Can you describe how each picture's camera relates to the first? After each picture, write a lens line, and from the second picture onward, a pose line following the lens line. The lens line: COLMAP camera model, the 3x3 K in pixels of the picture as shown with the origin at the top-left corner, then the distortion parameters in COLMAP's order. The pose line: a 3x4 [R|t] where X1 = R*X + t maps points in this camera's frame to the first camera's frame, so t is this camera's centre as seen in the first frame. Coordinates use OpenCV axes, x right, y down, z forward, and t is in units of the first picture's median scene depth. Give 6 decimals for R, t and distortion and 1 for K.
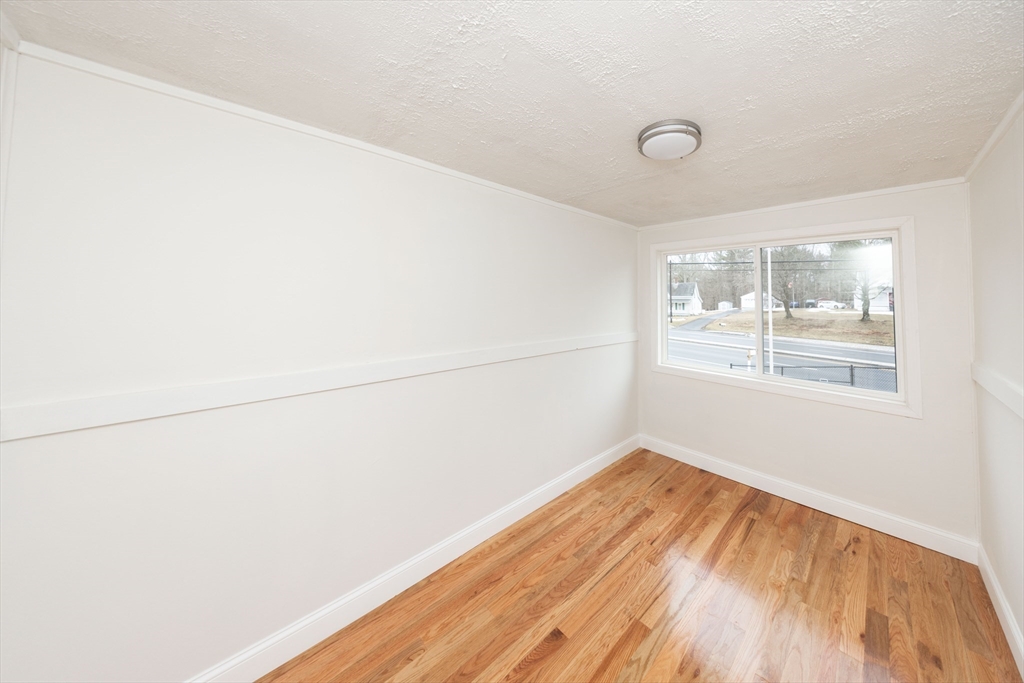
lens RADIAL K [[359.2, 0, 512.0], [0, 359.2, 341.5], [0, 0, 1]] dist [-0.000754, -0.000108]
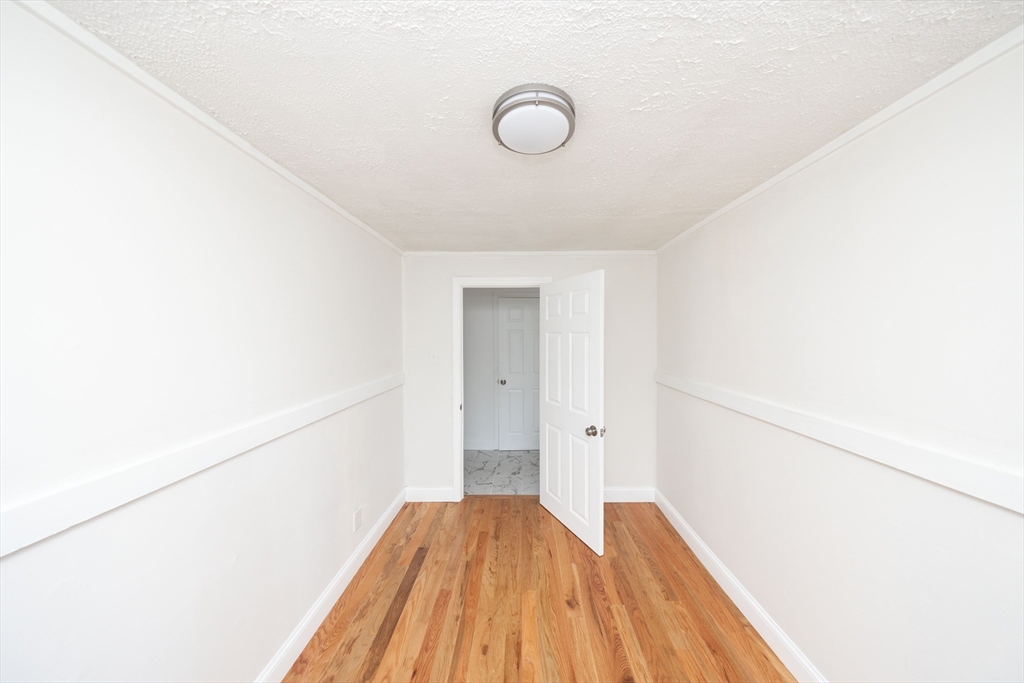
lens RADIAL K [[359.2, 0, 512.0], [0, 359.2, 341.5], [0, 0, 1]] dist [-0.000754, -0.000108]
pose [[-0.709921, -0.001521, -0.704279, 0.979914], [-0.089110, 0.992155, 0.087681, -0.089164], [0.698621, 0.125005, -0.704487, 1.337716]]
